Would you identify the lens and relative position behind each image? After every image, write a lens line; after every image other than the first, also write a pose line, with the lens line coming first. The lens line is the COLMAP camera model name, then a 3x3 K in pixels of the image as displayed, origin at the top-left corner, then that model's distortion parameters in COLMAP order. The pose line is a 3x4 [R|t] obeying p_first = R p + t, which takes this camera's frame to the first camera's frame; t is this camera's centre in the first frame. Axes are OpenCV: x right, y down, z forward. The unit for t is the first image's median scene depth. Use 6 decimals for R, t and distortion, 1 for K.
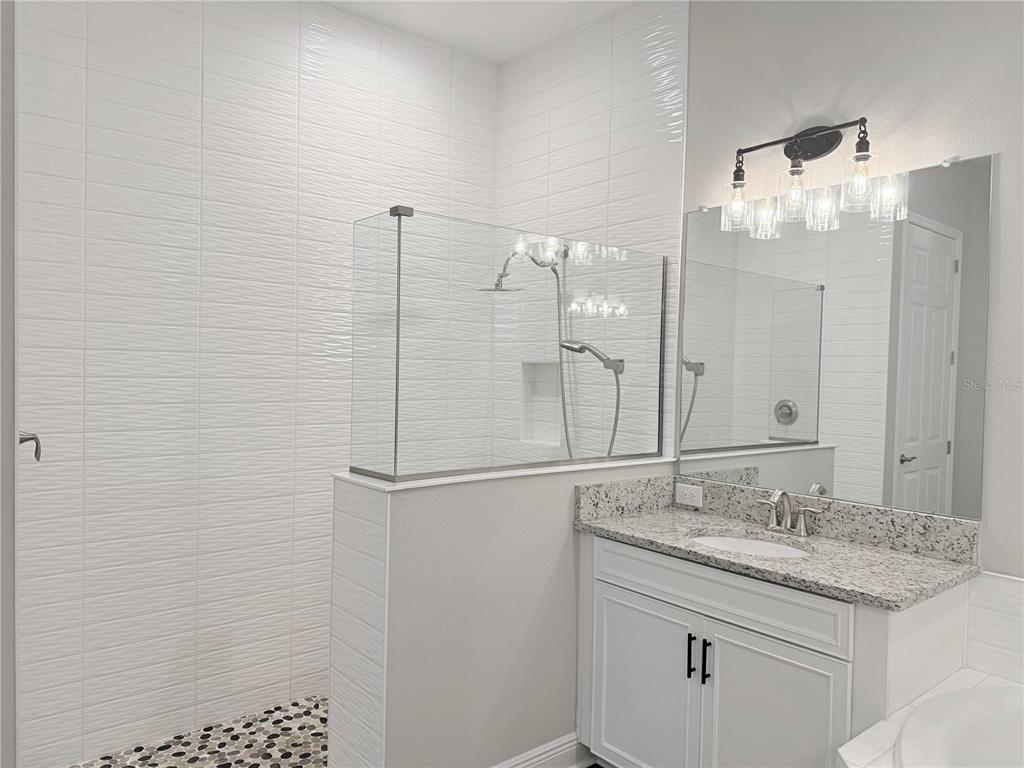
lens RADIAL K [[722.9, 0, 512.0], [0, 722.9, 384.0], [0, 0, 1]] dist [0.120800, -0.178618]
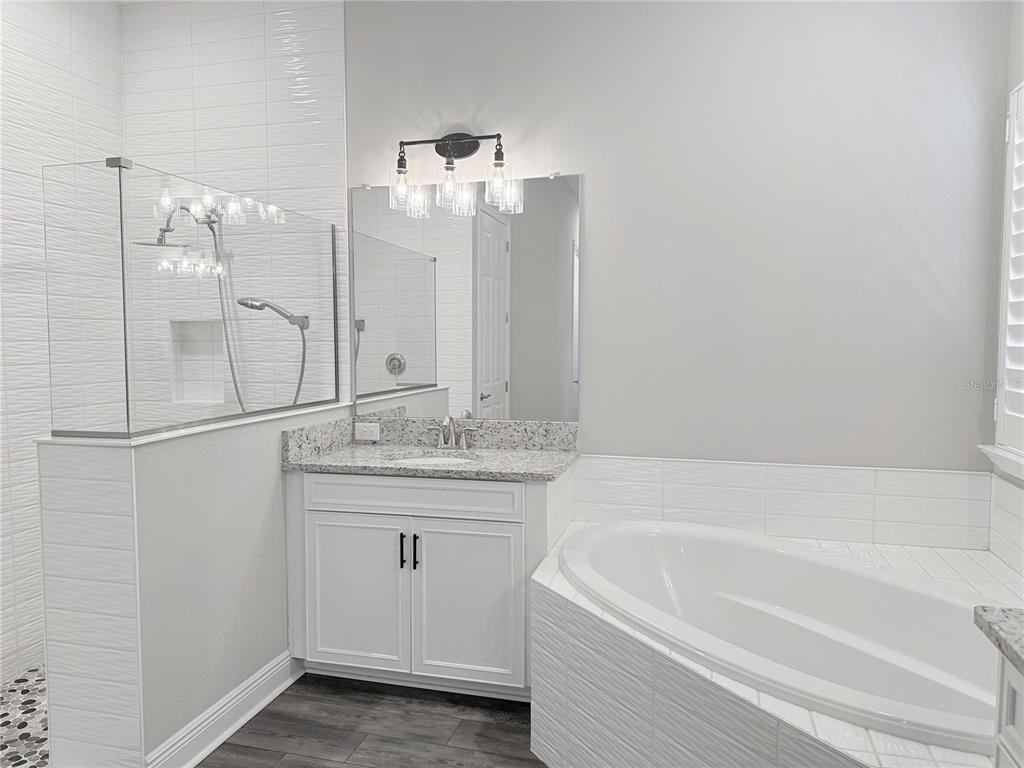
lens RADIAL K [[718.4, 0, 513.2], [0, 718.4, 379.6], [0, 0, 1]] dist [0.134256, -0.174724]
pose [[0.815578, -0.054399, 0.576084, -0.250751], [0.030024, 0.998208, 0.051754, 0.015807], [-0.577867, -0.024913, 0.815750, -0.095080]]
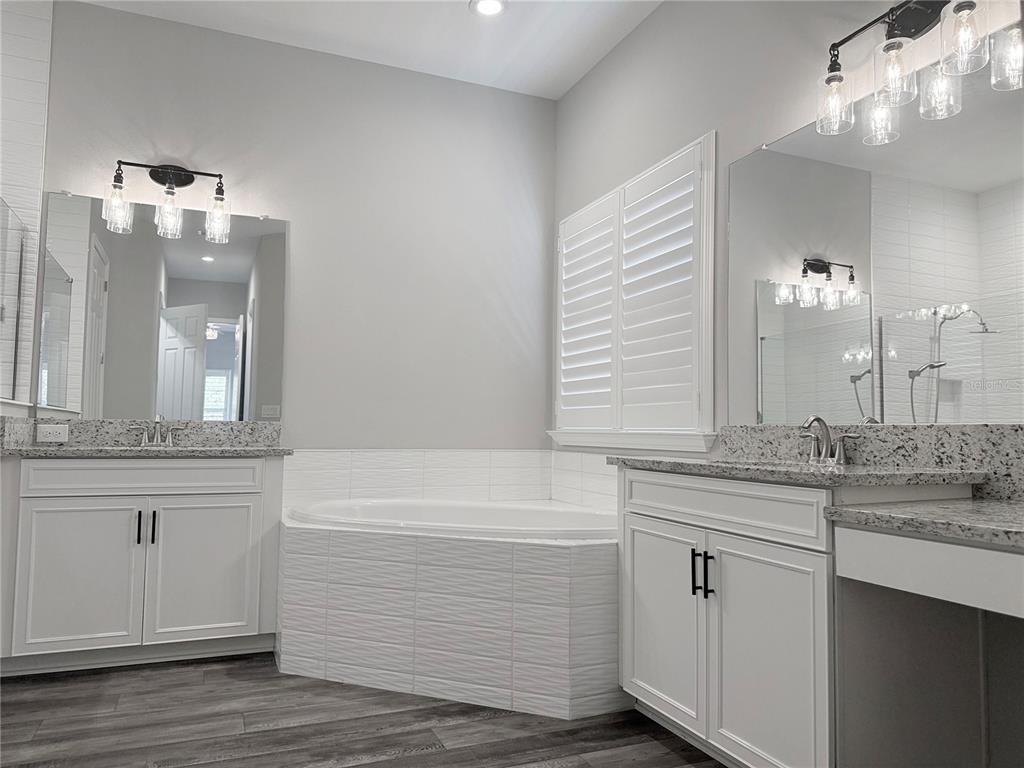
lens RADIAL K [[724.0, 0, 517.6], [0, 724.0, 384.0], [0, 0, 1]] dist [-0.005288, -0.000368]
pose [[0.278847, 0.050217, 0.959022, -0.699555], [0.012458, 0.998359, -0.055899, 0.158007], [-0.960255, 0.027535, 0.277763, -0.028292]]
